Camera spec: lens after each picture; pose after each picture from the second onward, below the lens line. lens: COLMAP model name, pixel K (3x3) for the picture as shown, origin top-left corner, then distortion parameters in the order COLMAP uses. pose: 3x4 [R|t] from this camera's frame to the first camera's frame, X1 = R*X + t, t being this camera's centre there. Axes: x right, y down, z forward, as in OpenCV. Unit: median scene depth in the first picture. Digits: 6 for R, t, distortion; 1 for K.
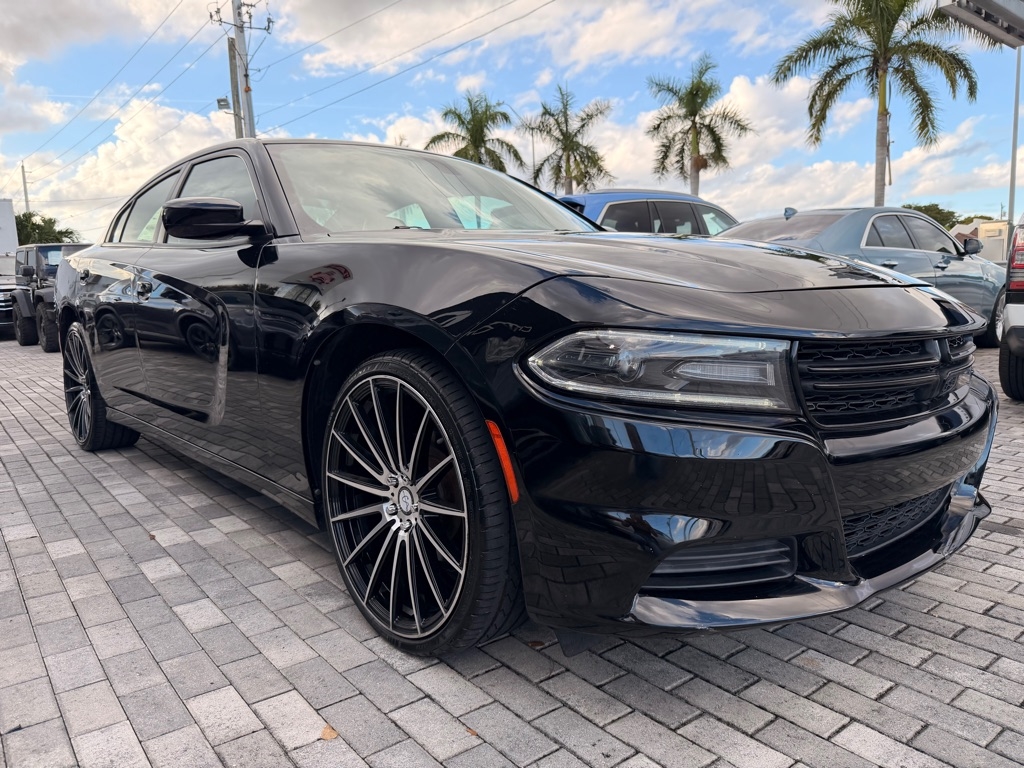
lens RADIAL K [[732.2, 0, 513.8], [0, 732.2, 387.9], [0, 0, 1]] dist [0.008760, -0.016792]
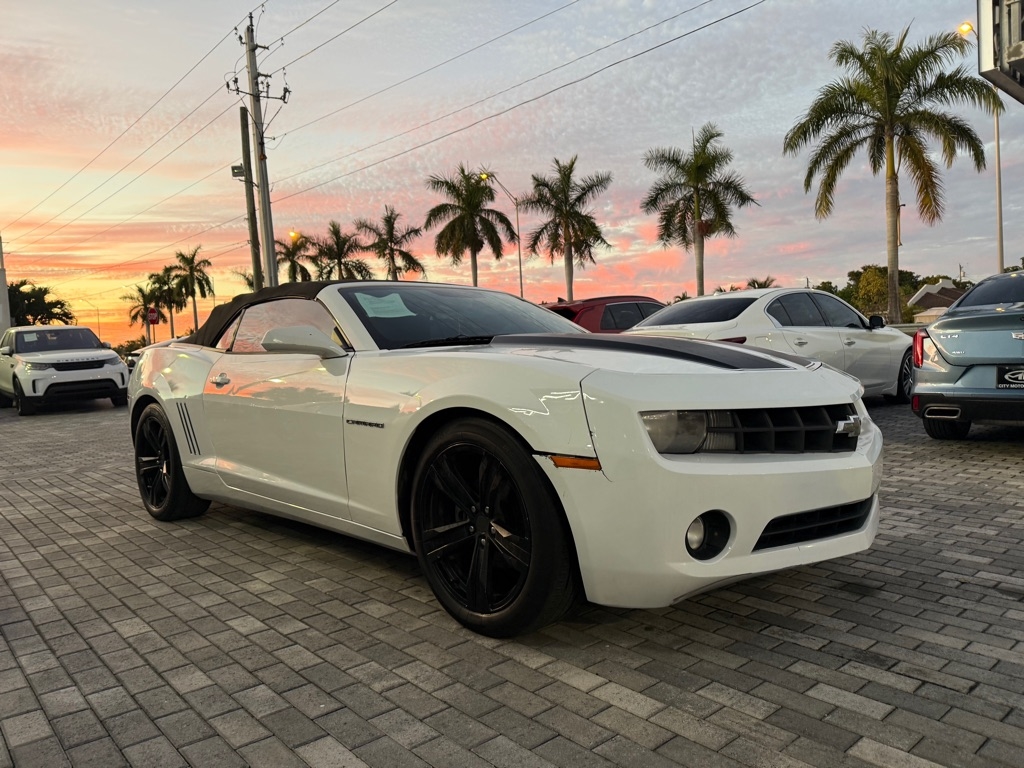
lens RADIAL K [[732.2, 0, 507.0], [0, 732.2, 377.0], [0, 0, 1]] dist [0.008760, -0.016792]
pose [[0.999120, -0.014334, 0.039423, -0.598099], [0.018289, 0.994630, -0.101866, -0.060874], [-0.037751, 0.102498, 0.994017, 0.310980]]
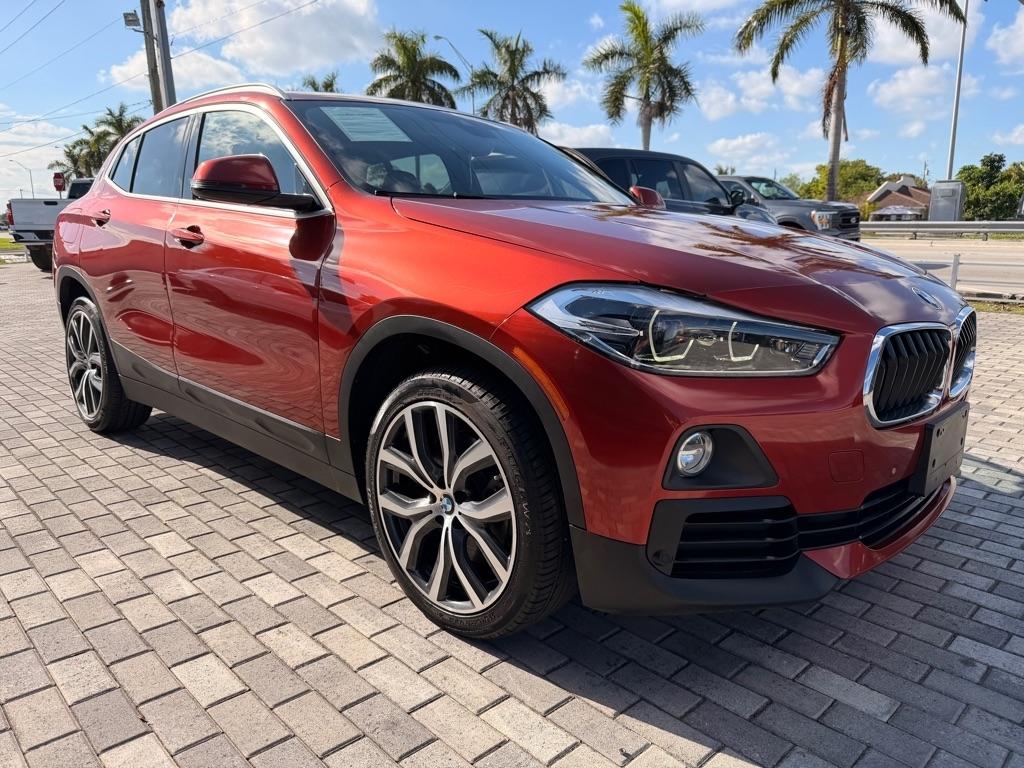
lens RADIAL K [[732.7, 0, 516.1], [0, 732.7, 386.7], [0, 0, 1]] dist [0.002258, -0.008695]
pose [[0.995304, 0.004977, 0.096672, -0.147930], [-0.011566, 0.997638, 0.067715, -0.095257], [-0.096106, -0.068515, 0.993010, 0.401880]]
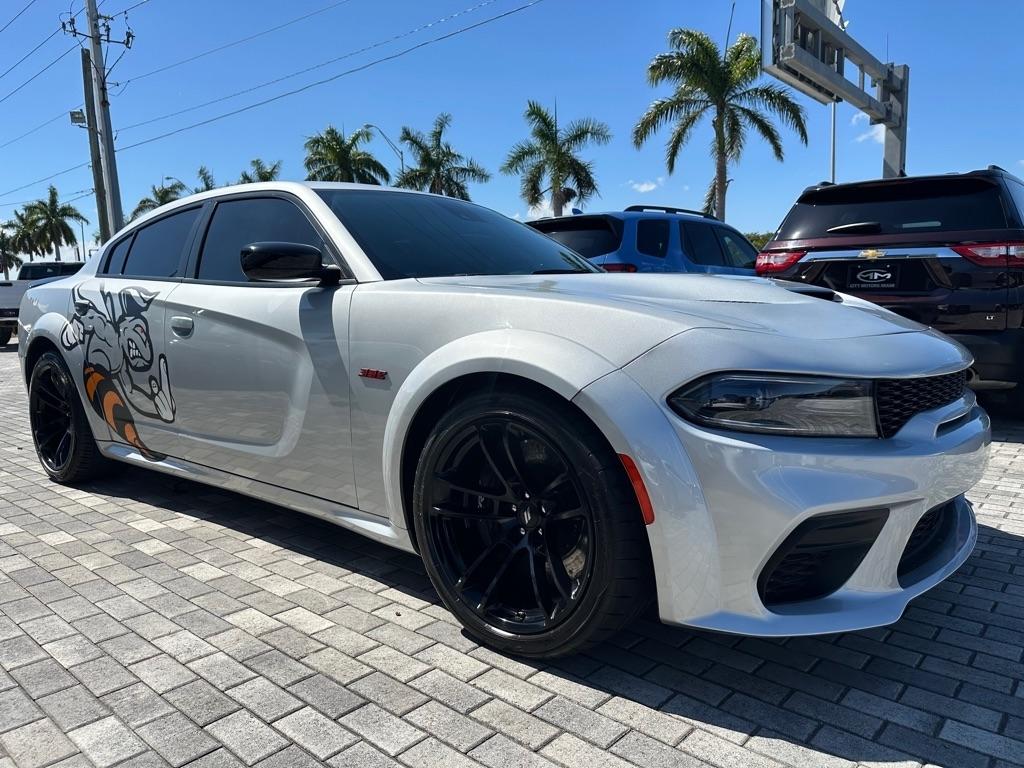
lens RADIAL K [[732.2, 0, 519.8], [0, 732.2, 388.4], [0, 0, 1]] dist [0.008760, -0.016792]
pose [[0.983310, -0.015194, 0.181304, -0.062344], [0.020296, 0.999447, -0.026321, 0.016359], [-0.180804, 0.029562, 0.983075, -0.237187]]
